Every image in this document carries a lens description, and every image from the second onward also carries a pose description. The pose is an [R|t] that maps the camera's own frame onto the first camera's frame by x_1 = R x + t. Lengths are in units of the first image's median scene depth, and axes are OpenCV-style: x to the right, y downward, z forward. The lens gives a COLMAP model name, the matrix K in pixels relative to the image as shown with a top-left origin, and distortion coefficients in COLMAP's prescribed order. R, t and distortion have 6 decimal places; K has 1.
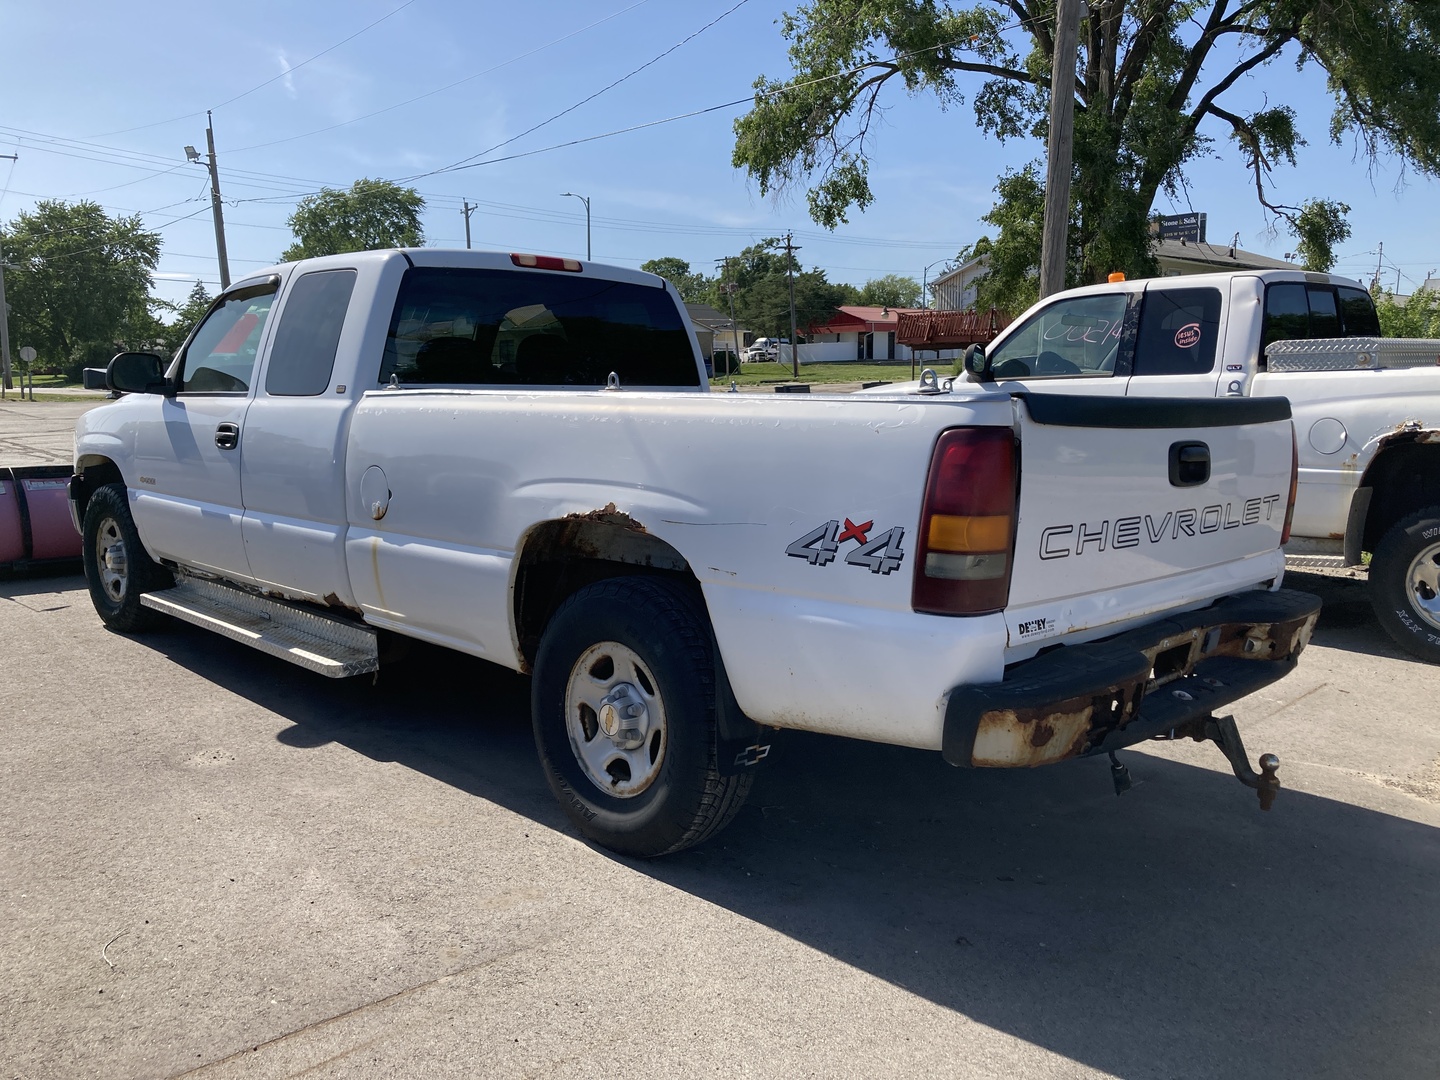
lens RADIAL K [[1216.6, 0, 720.0], [0, 1216.6, 540.0], [0, 0, 1]] dist [-0.032015, -0.011801]
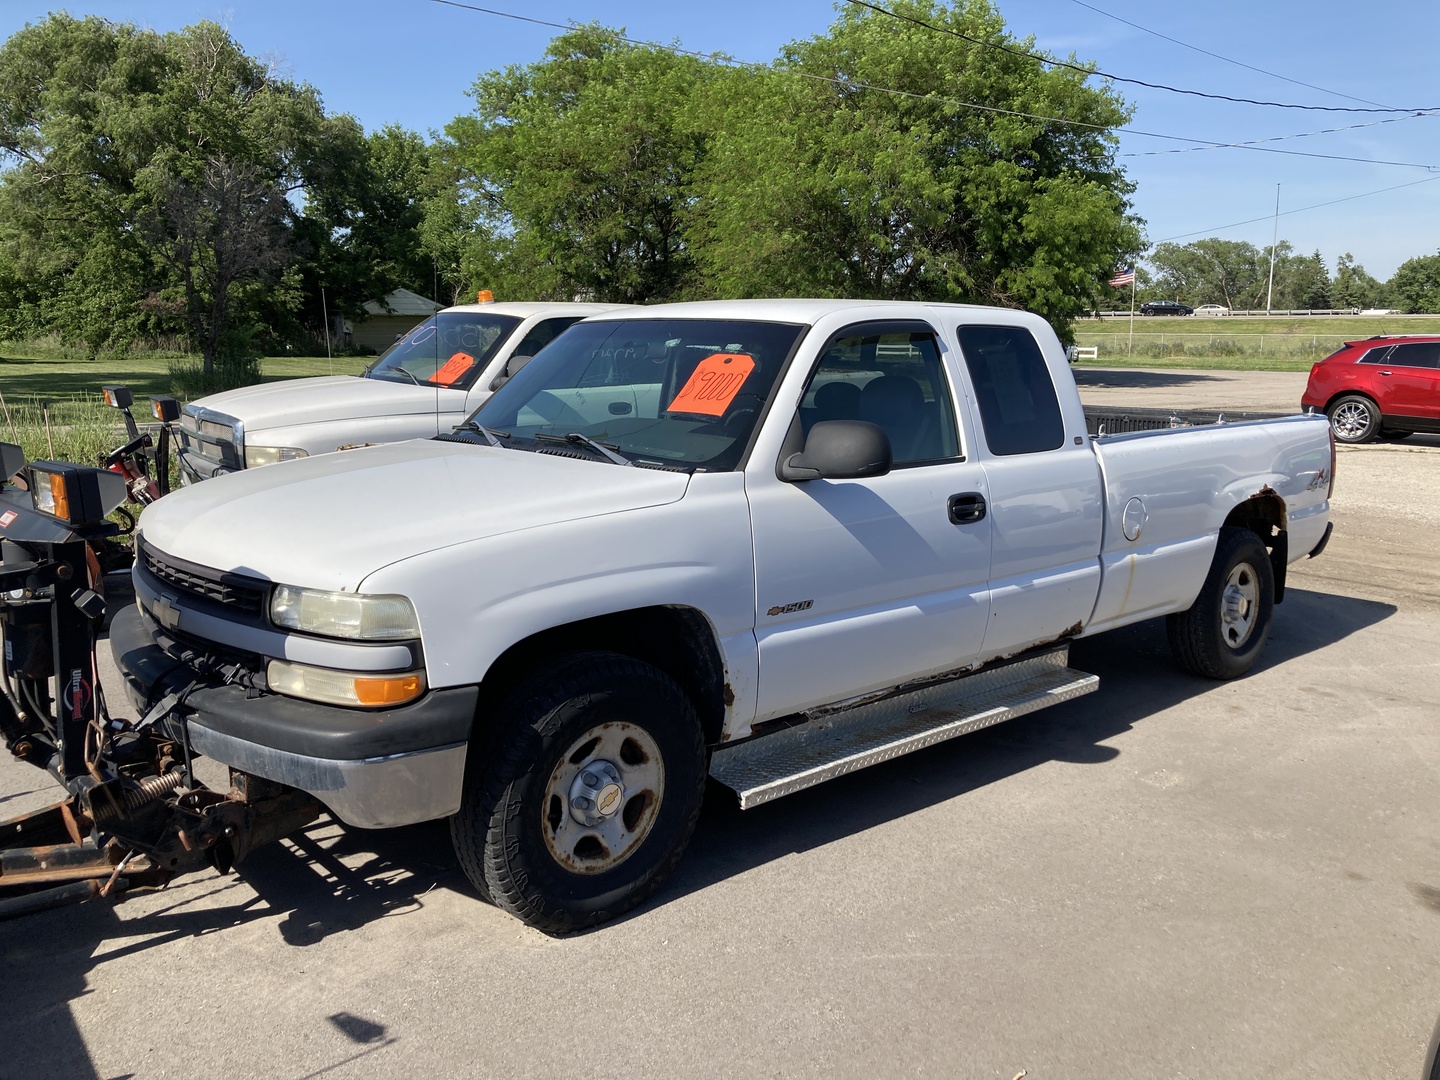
lens RADIAL K [[1216.6, 0, 720.0], [0, 1216.6, 540.0], [0, 0, 1]] dist [-0.032015, -0.011801]
pose [[0.039190, -0.127921, 0.991010, -1.333206], [0.153043, 0.980839, 0.120556, -0.203192], [-0.987442, 0.146942, 0.058017, 1.147940]]
